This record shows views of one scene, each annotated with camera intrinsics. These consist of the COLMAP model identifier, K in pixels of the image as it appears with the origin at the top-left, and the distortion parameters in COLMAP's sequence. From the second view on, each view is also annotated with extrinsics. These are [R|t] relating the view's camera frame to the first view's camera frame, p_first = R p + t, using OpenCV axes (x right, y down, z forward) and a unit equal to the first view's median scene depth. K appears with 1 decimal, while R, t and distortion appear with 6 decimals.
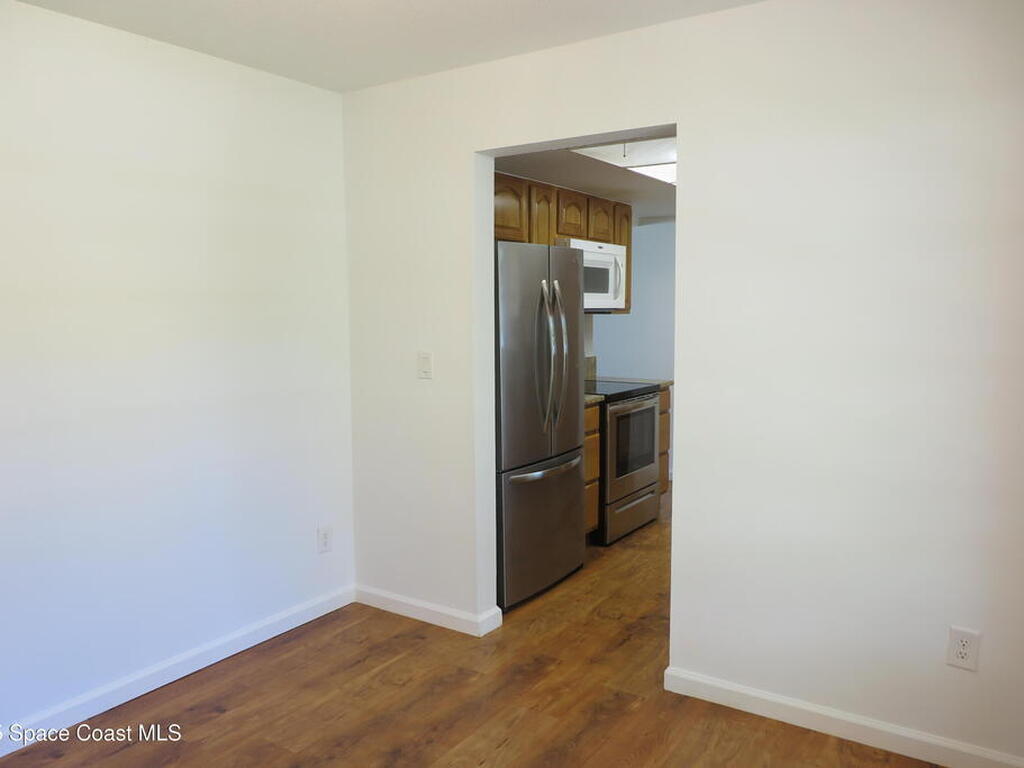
lens RADIAL K [[798.0, 0, 512.0], [0, 798.0, 384.0], [0, 0, 1]] dist [0.003146, 0.004500]
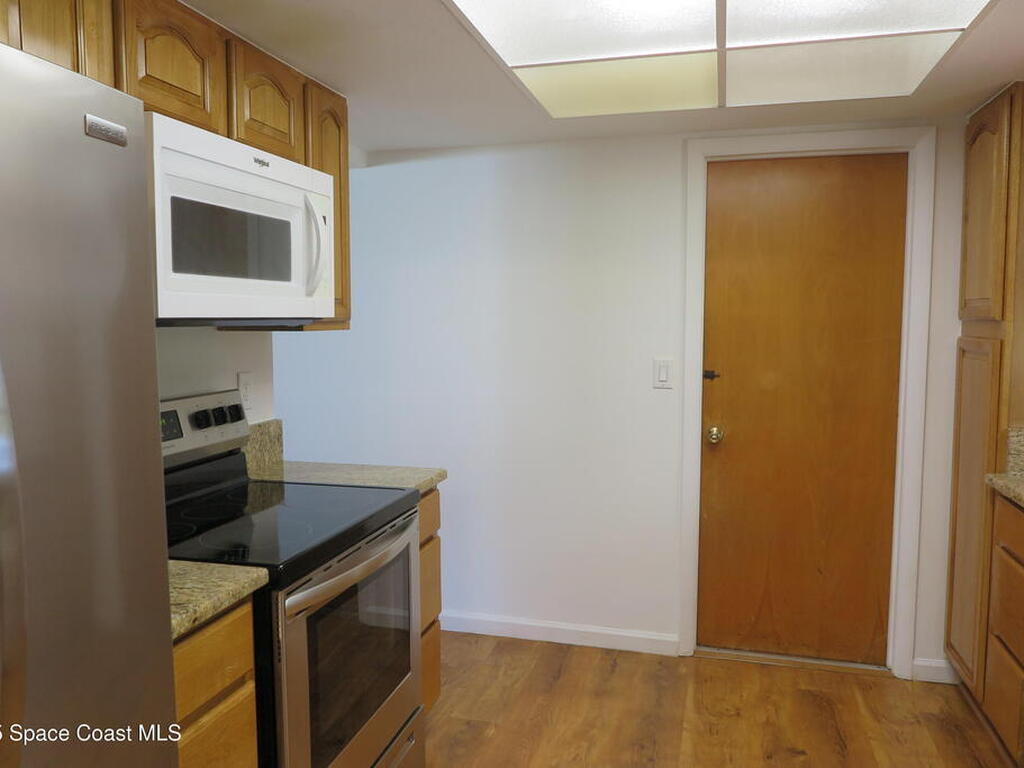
lens RADIAL K [[798.0, 0, 512.0], [0, 798.0, 384.0], [0, 0, 1]] dist [0.003146, 0.004500]
pose [[0.948676, -0.027124, 0.315085, 0.096624], [0.032047, 0.999432, -0.010453, -0.051941], [-0.314623, 0.020014, 0.949006, 0.565826]]
